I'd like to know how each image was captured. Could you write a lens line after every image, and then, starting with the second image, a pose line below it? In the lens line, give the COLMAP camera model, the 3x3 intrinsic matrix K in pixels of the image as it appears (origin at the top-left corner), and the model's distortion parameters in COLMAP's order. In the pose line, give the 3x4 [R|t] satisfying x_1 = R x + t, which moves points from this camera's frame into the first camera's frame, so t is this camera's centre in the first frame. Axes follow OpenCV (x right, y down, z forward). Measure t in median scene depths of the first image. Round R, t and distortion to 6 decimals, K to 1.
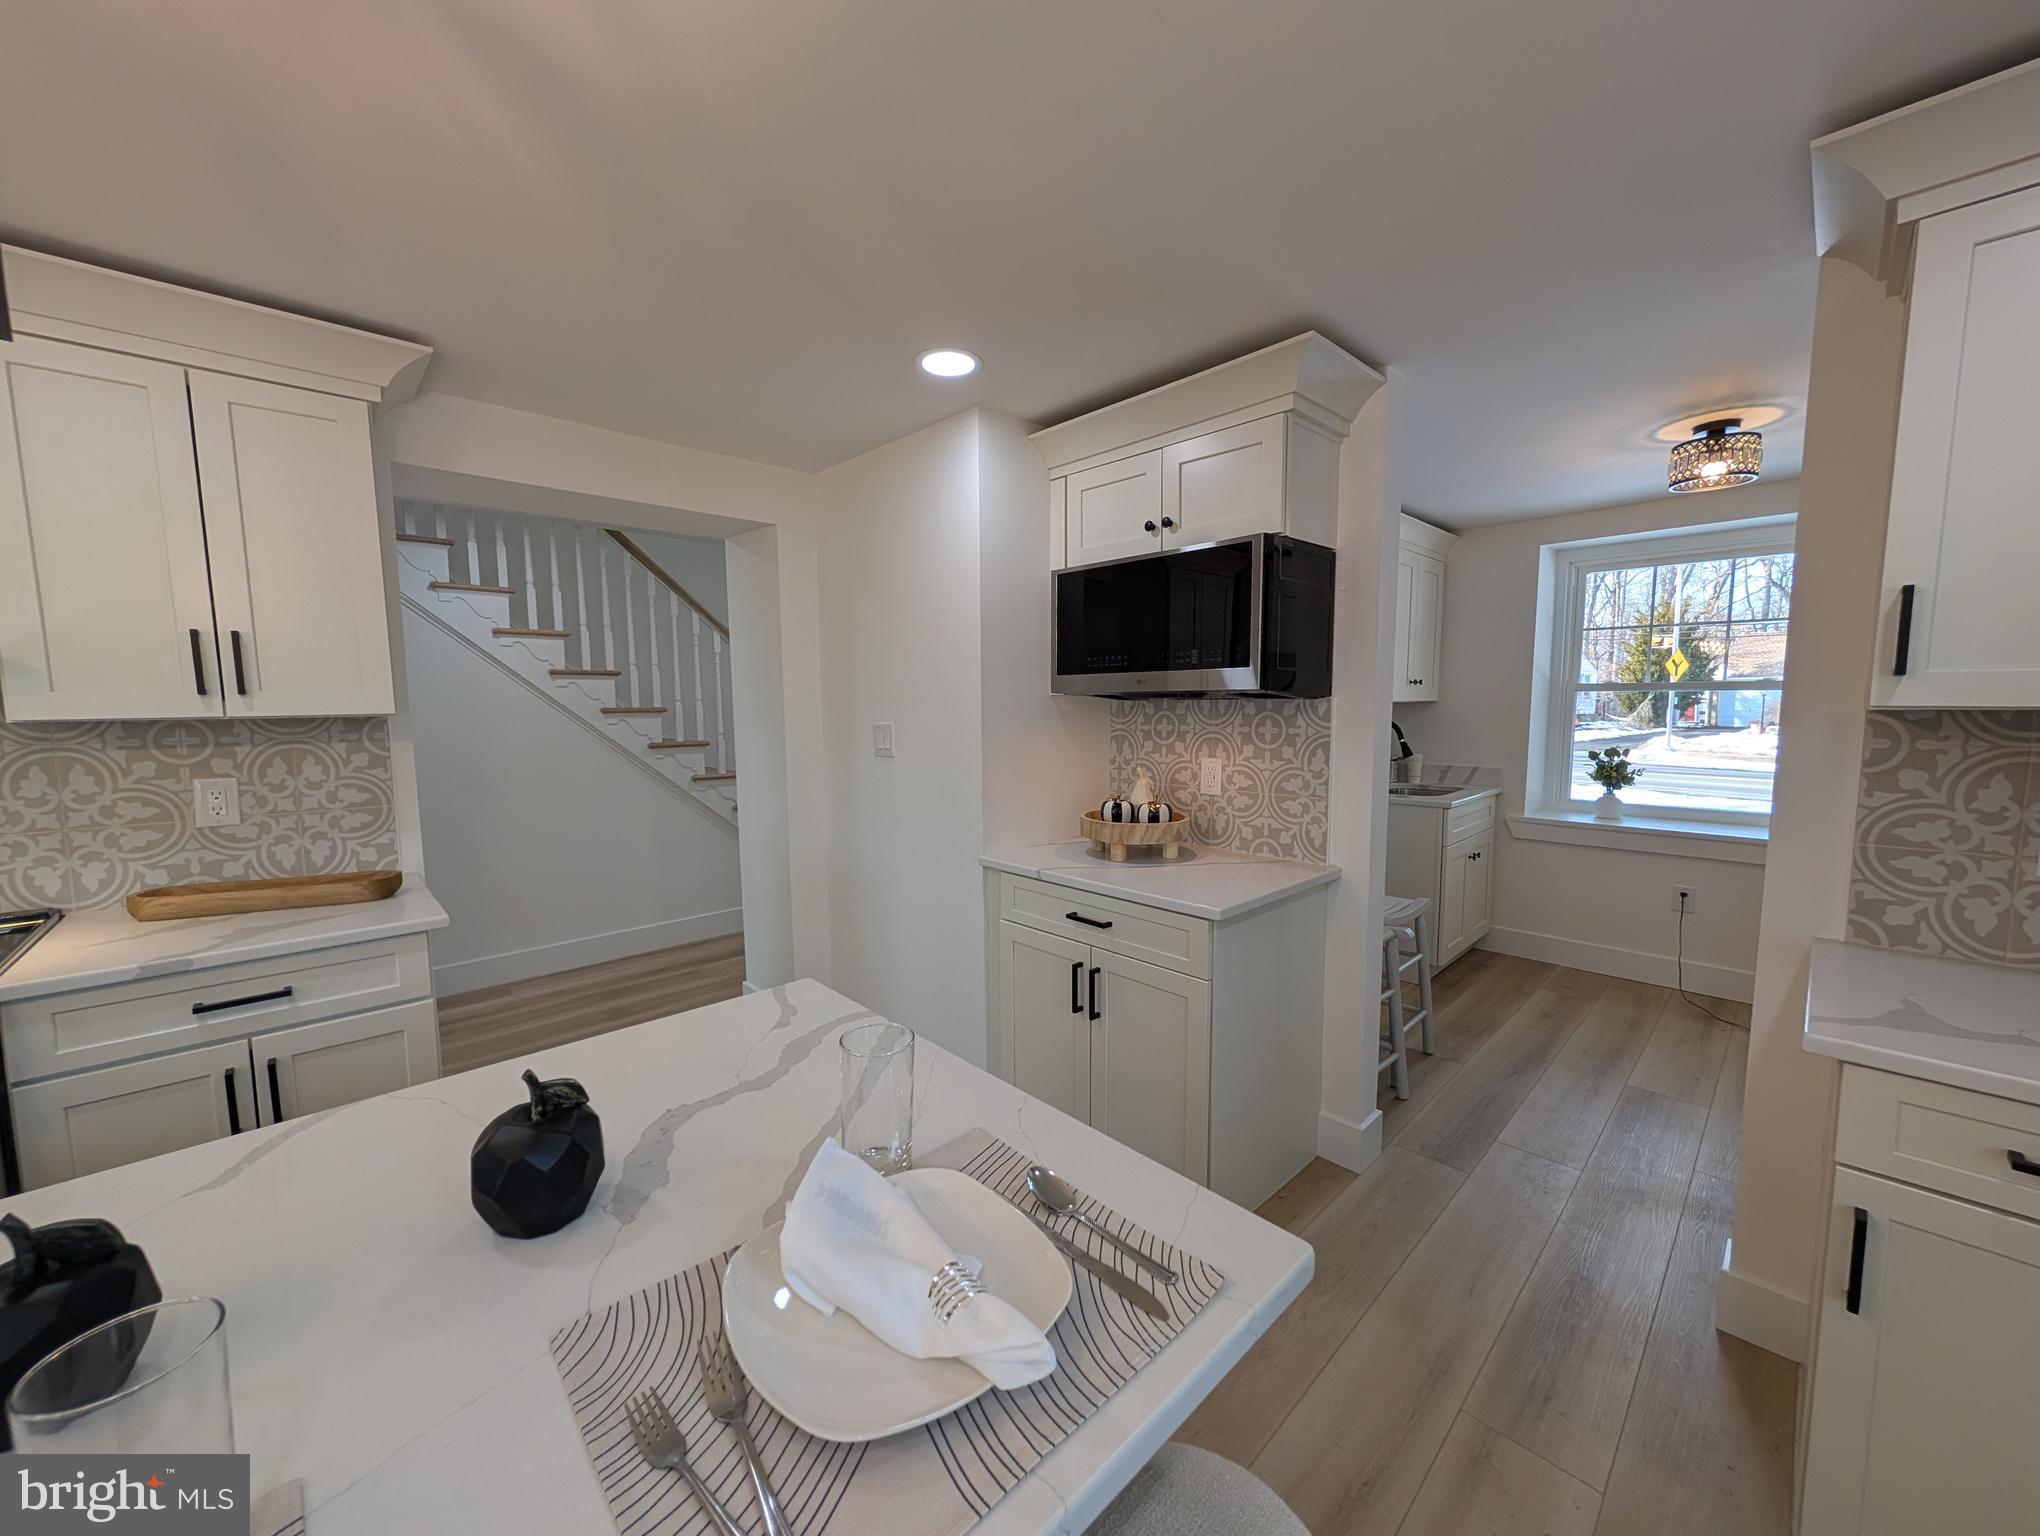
lens RADIAL K [[771.5, 0, 1021.6], [0, 771.5, 773.5], [0, 0, 1]] dist [0.000267, 0.000137]
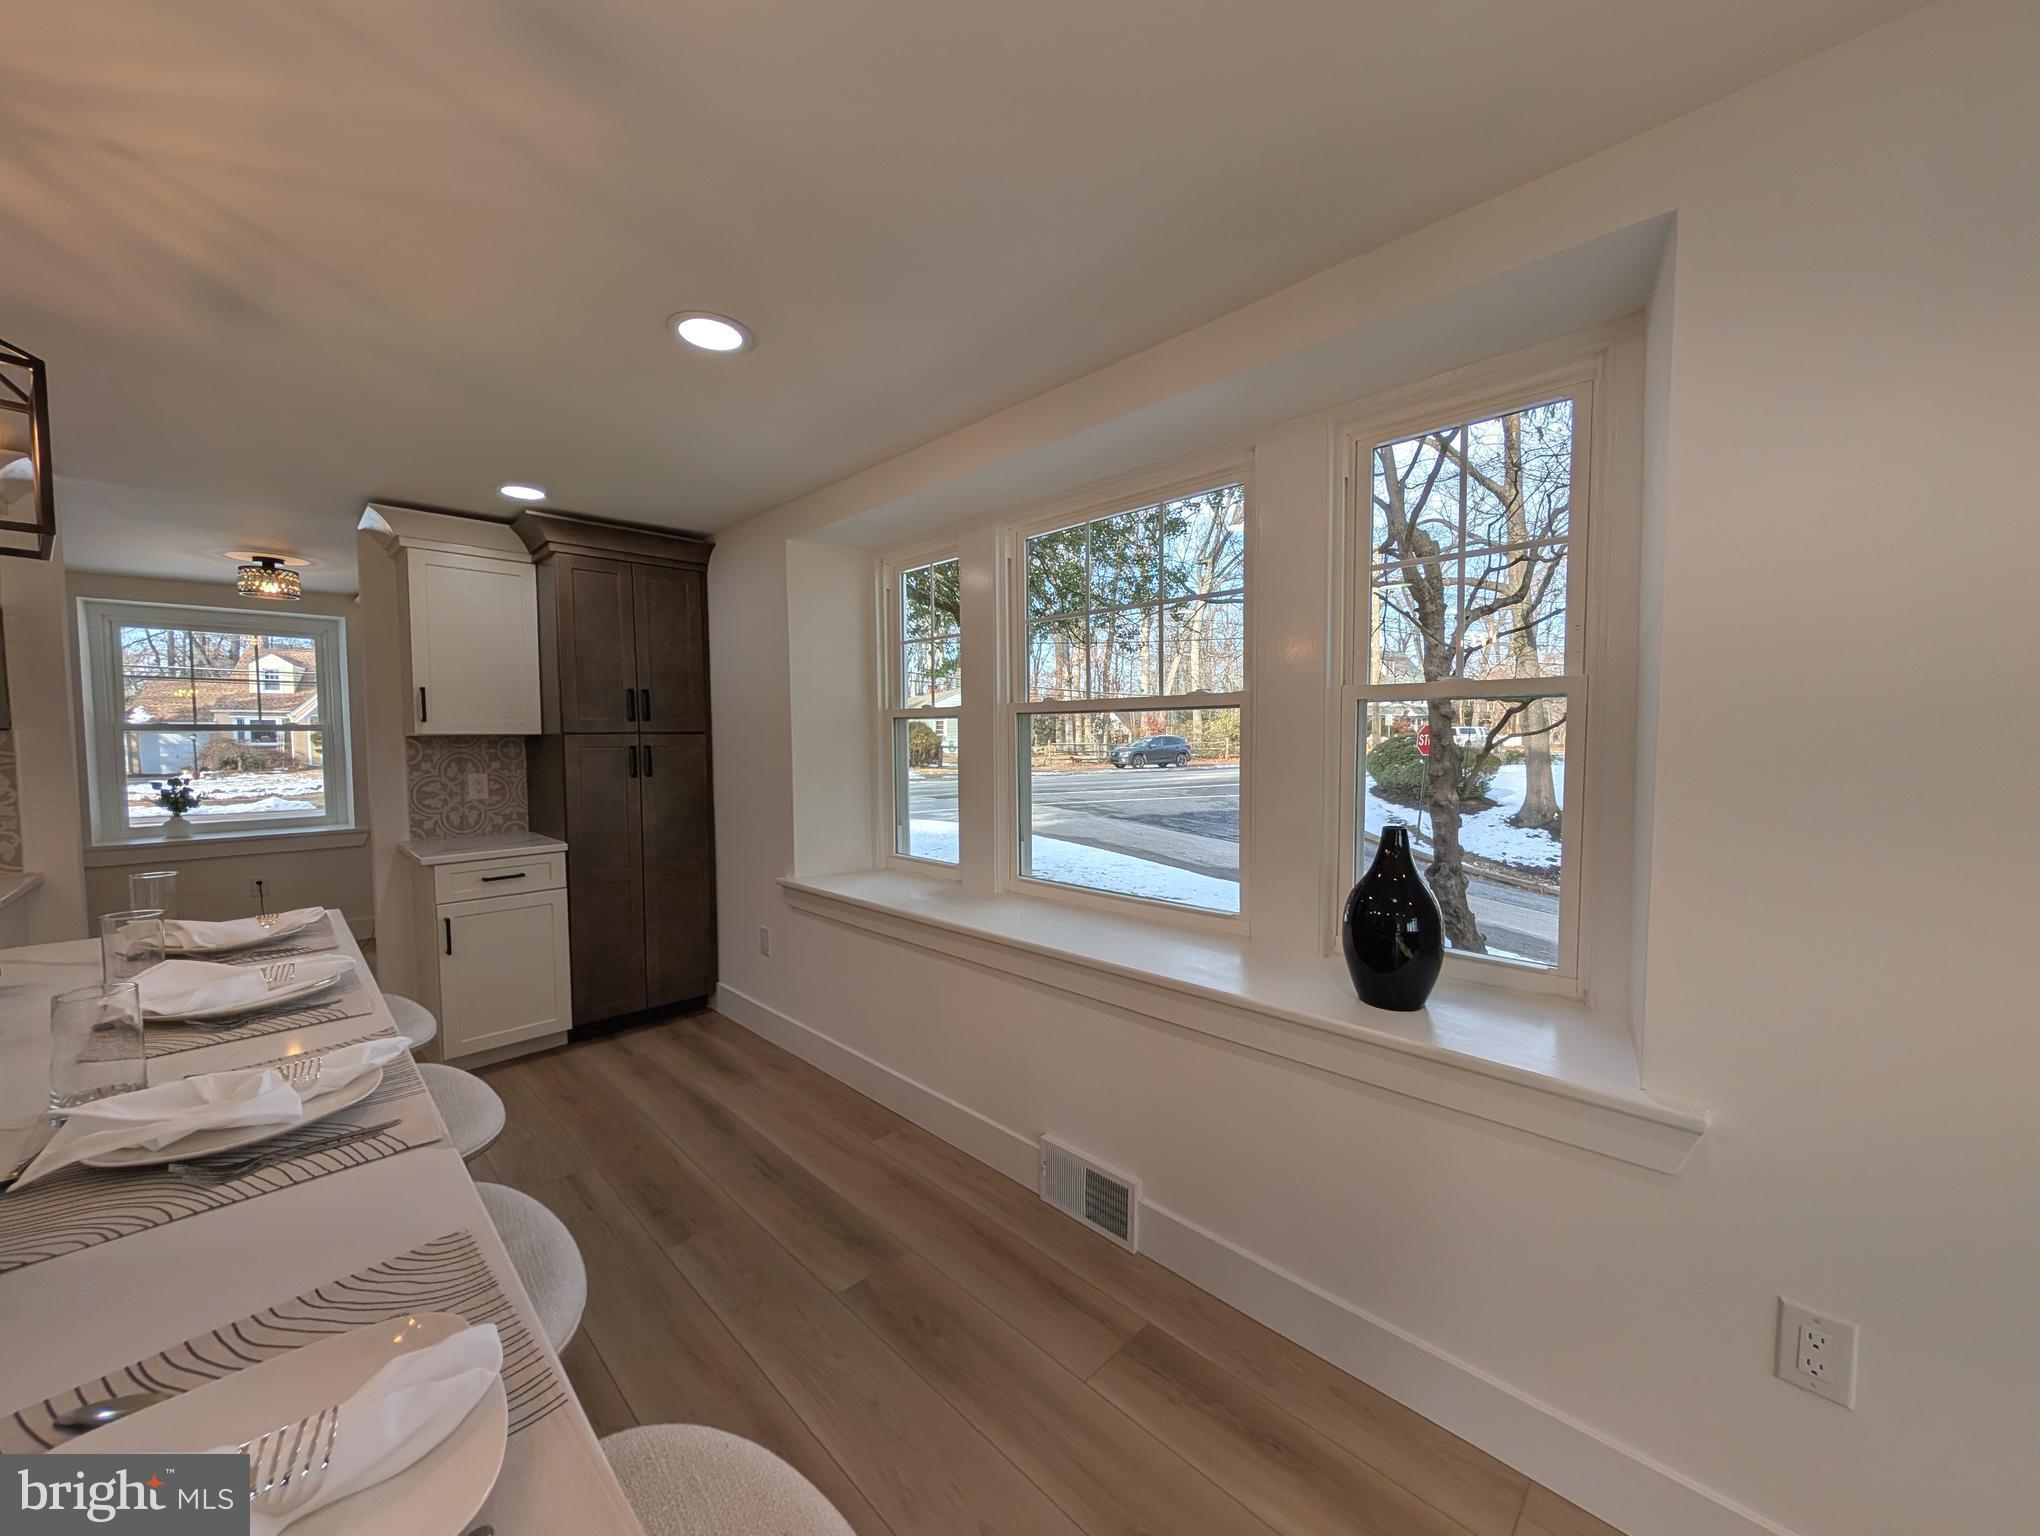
lens RADIAL K [[771.5, 0, 1021.6], [0, 771.5, 773.5], [0, 0, 1]] dist [0.000267, 0.000137]
pose [[-0.025166, -0.043828, 0.998722, -0.730097], [0.103621, 0.993543, 0.046212, 0.064091], [-0.994298, 0.104651, -0.020462, -0.445707]]
